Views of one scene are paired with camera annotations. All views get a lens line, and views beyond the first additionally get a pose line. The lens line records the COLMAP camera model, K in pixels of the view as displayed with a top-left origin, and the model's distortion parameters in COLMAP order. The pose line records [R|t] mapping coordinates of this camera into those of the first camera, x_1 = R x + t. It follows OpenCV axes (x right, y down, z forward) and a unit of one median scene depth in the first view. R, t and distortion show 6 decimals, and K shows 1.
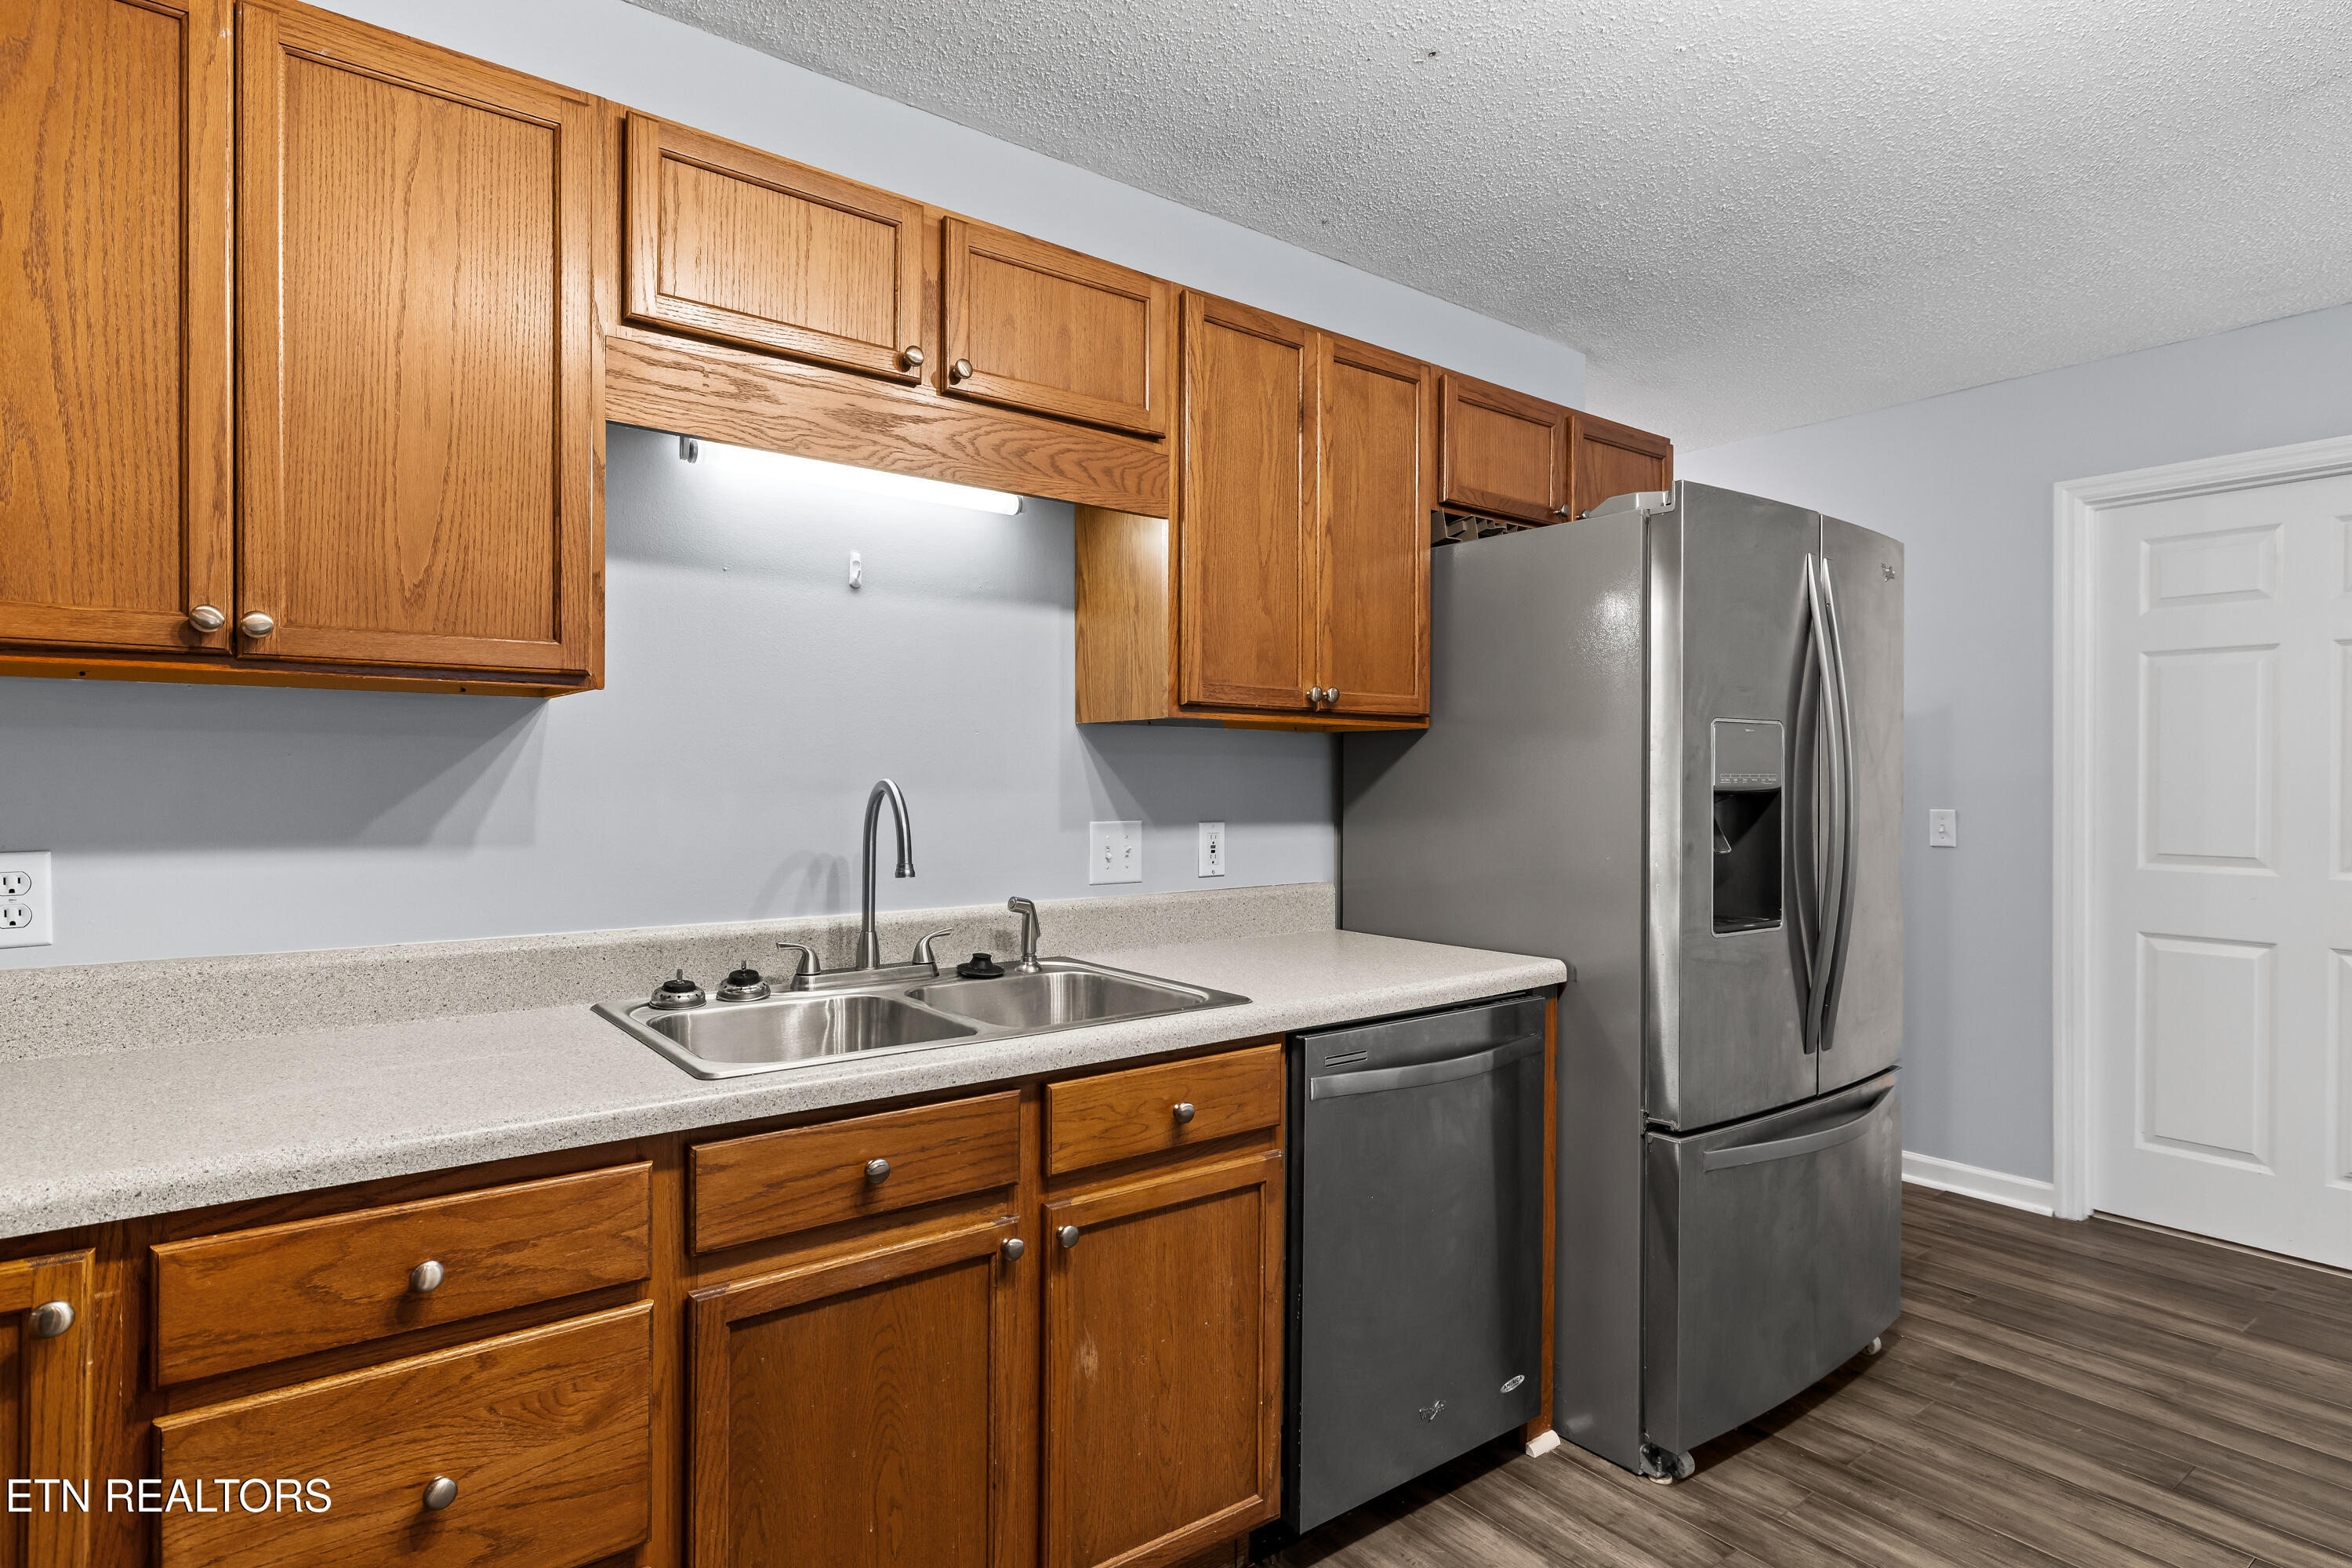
lens RADIAL K [[1216.1, 0, 1167.5], [0, 1216.1, 787.8], [0, 0, 1]] dist [0.000497, -0.001216]
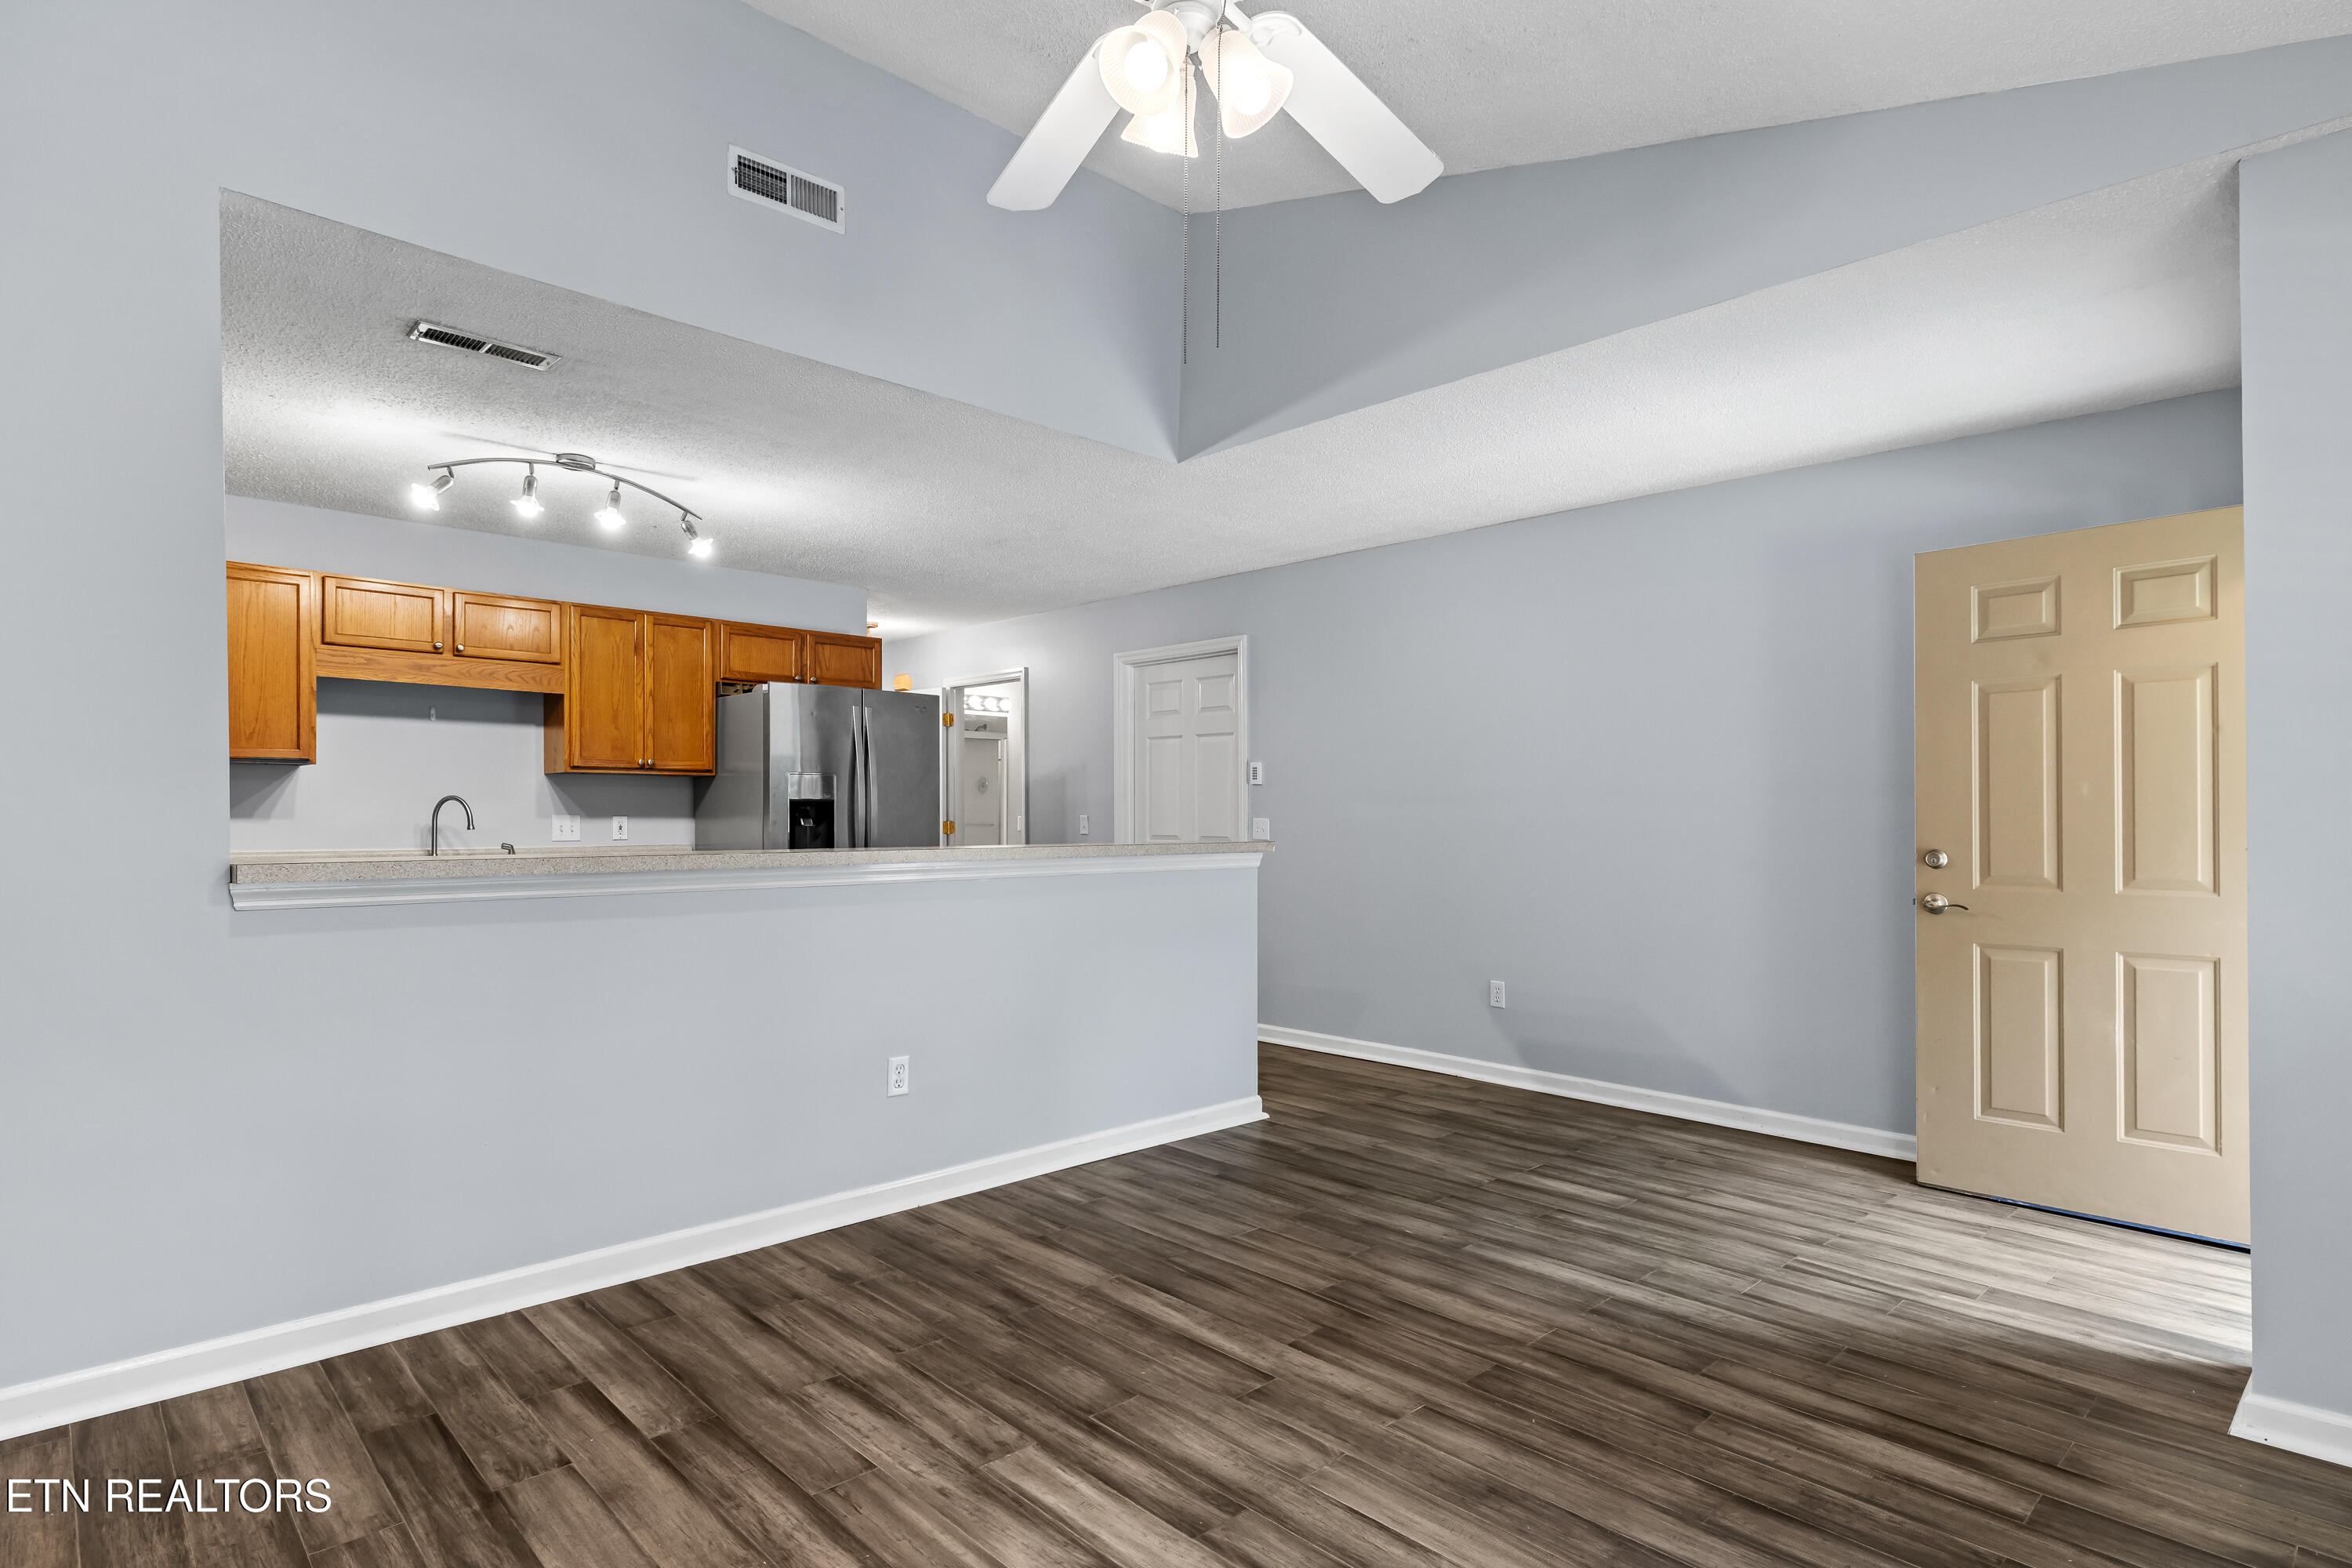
lens RADIAL K [[1216.1, 0, 1184.6], [0, 1216.1, 816.2], [0, 0, 1]] dist [0.000497, -0.001216]
pose [[0.991872, -0.002155, 0.127223, 1.006588], [0.002642, 0.999990, -0.003658, 0.050164], [-0.127214, 0.003965, 0.991867, -1.769380]]
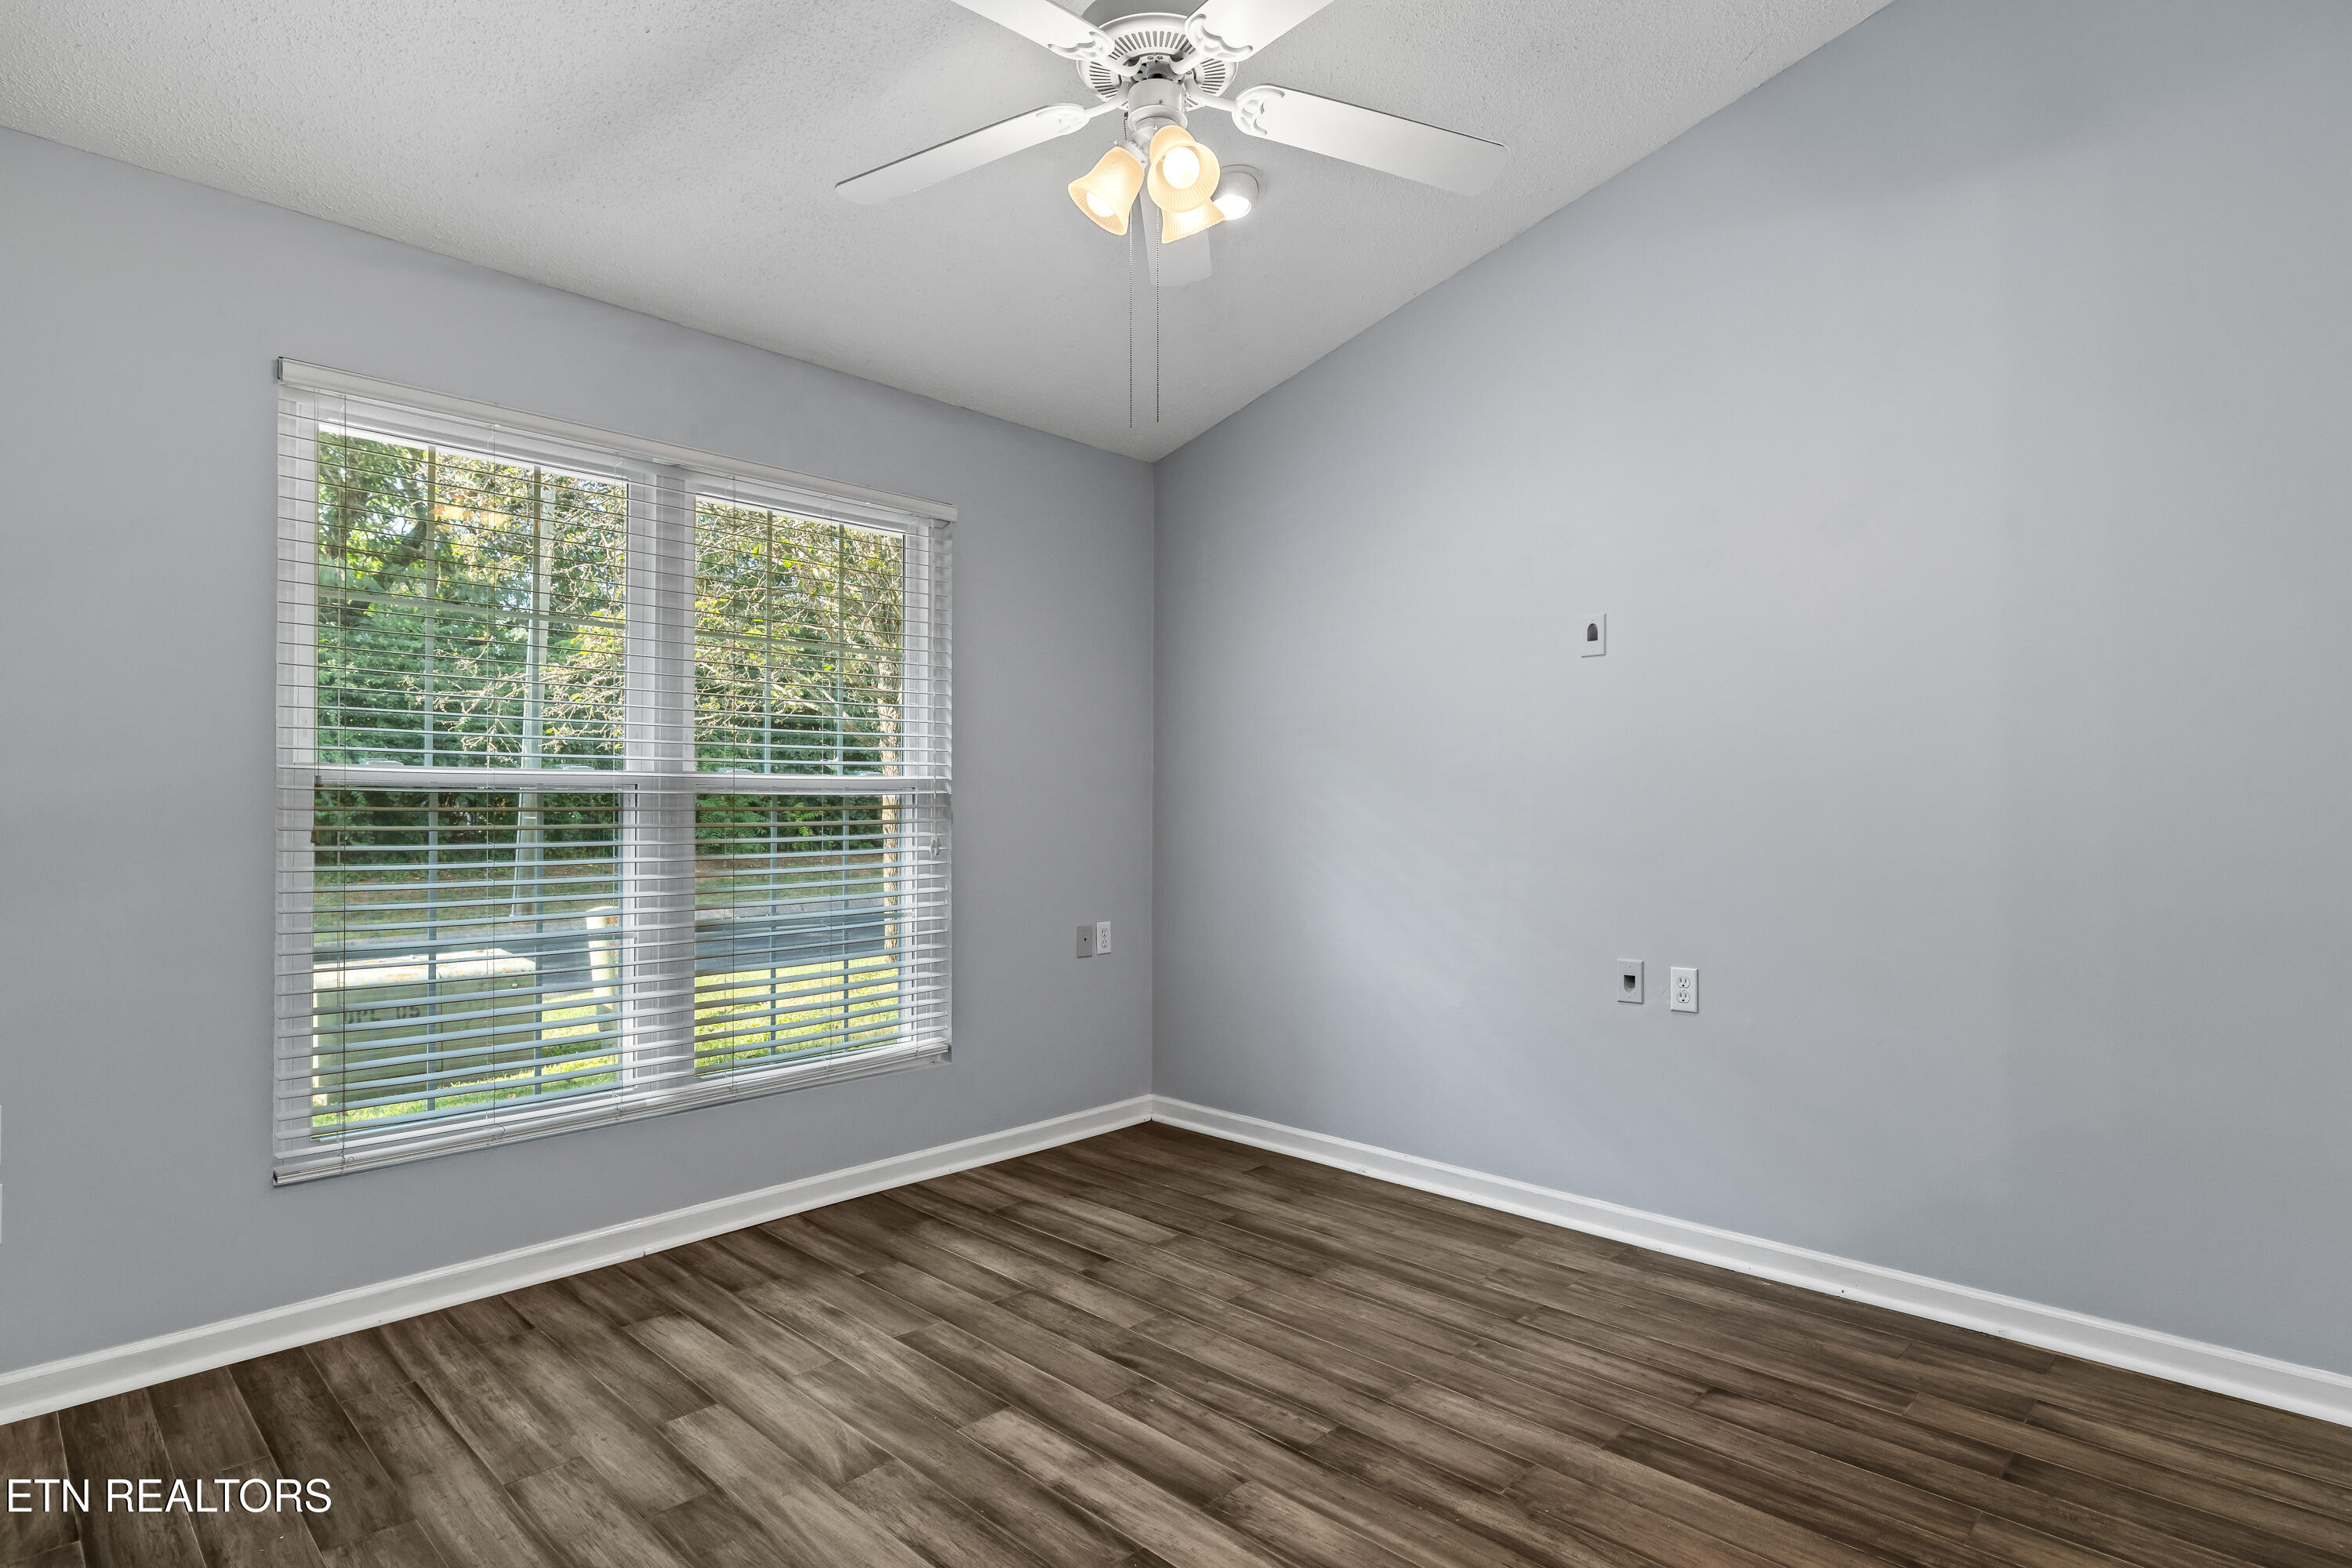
lens RADIAL K [[1216.1, 0, 1180.0], [0, 1216.1, 799.8], [0, 0, 1]] dist [0.000497, -0.001216]
pose [[-0.987168, -0.007656, -0.159502, 1.261060], [-0.007260, 0.999969, -0.003064, 0.043260], [0.159521, -0.001866, -0.987193, 0.115282]]
